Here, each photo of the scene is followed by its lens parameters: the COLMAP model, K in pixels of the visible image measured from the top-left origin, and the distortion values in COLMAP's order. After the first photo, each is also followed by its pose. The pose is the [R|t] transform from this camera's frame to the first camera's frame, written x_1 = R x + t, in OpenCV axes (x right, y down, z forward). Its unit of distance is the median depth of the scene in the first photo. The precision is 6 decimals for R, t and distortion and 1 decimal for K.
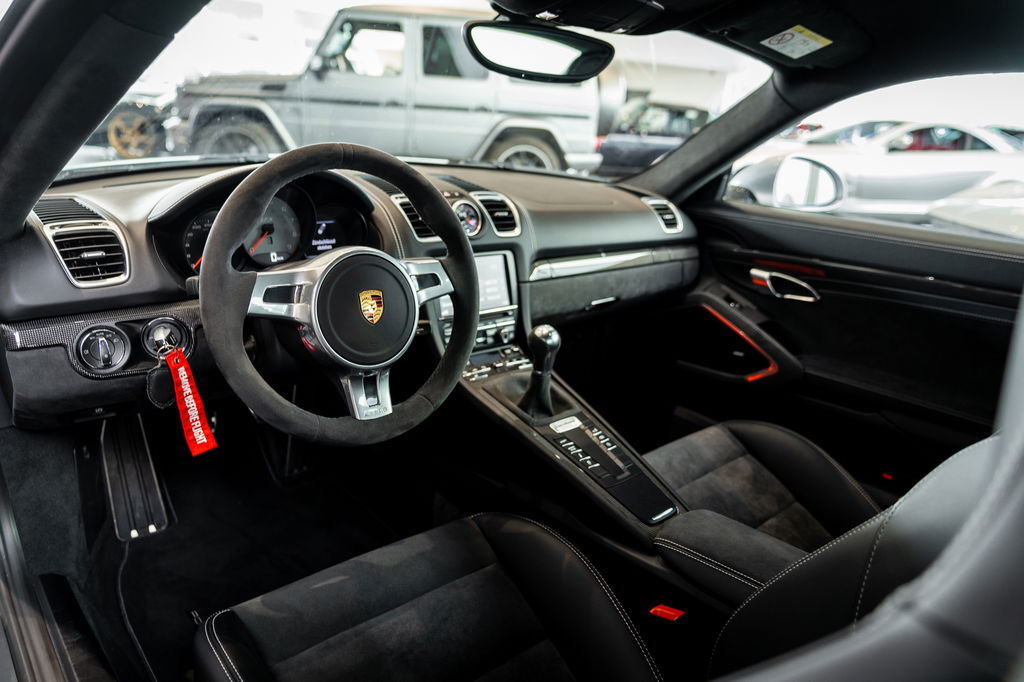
lens RADIAL K [[699.5, 0, 512.0], [0, 699.5, 341.0], [0, 0, 1]] dist [-0.003308, -0.002187]
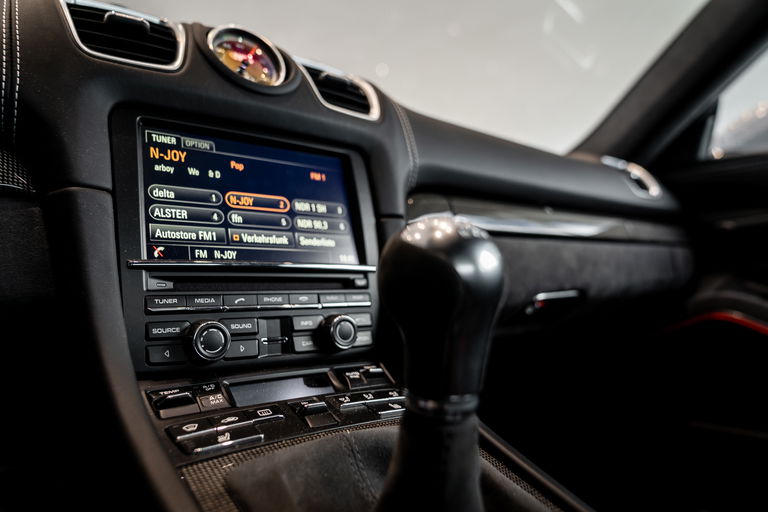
lens RADIAL K [[524.6, 0, 384.0], [0, 524.6, 256.0], [0, 0, 1]] dist [-0.003308, -0.002187]
pose [[0.996182, -0.059215, -0.064155, 0.031939], [0.034299, 0.941190, -0.336131, 0.049348], [0.080286, 0.332647, 0.939628, 0.707409]]
